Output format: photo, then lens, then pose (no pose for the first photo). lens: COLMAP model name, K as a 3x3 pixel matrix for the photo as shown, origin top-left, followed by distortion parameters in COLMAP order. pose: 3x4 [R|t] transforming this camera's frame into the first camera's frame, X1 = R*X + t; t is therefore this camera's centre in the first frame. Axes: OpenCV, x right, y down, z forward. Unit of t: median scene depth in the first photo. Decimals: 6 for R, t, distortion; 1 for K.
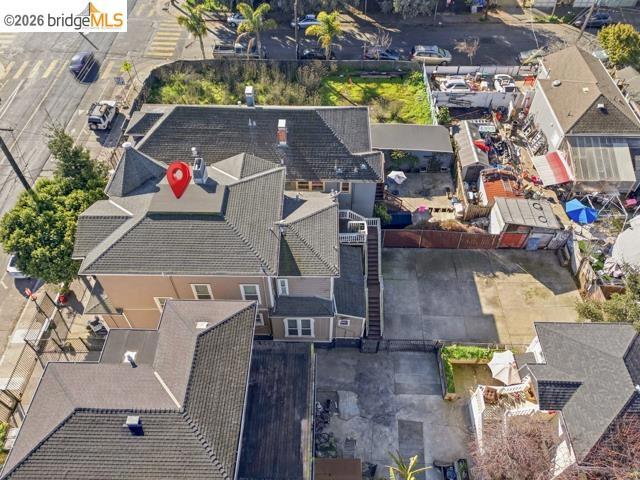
lens RADIAL K [[467.0, 0, 319.6], [0, 467.0, 243.0], [0, 0, 1]] dist [0.085271, -0.083666]
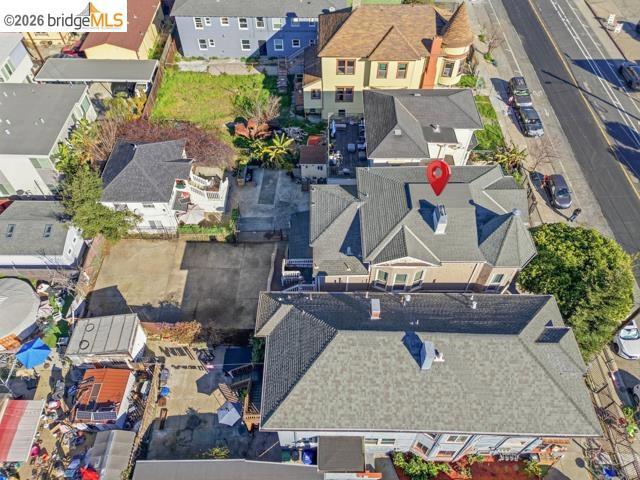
lens RADIAL K [[467.0, 0, 319.6], [0, 467.0, 243.0], [0, 0, 1]] dist [0.085271, -0.083666]
pose [[-0.999342, 0.034376, 0.011575, 0.002822], [0.003995, -0.212861, 0.977074, -0.974693], [0.036051, 0.976478, 0.212583, 0.692572]]
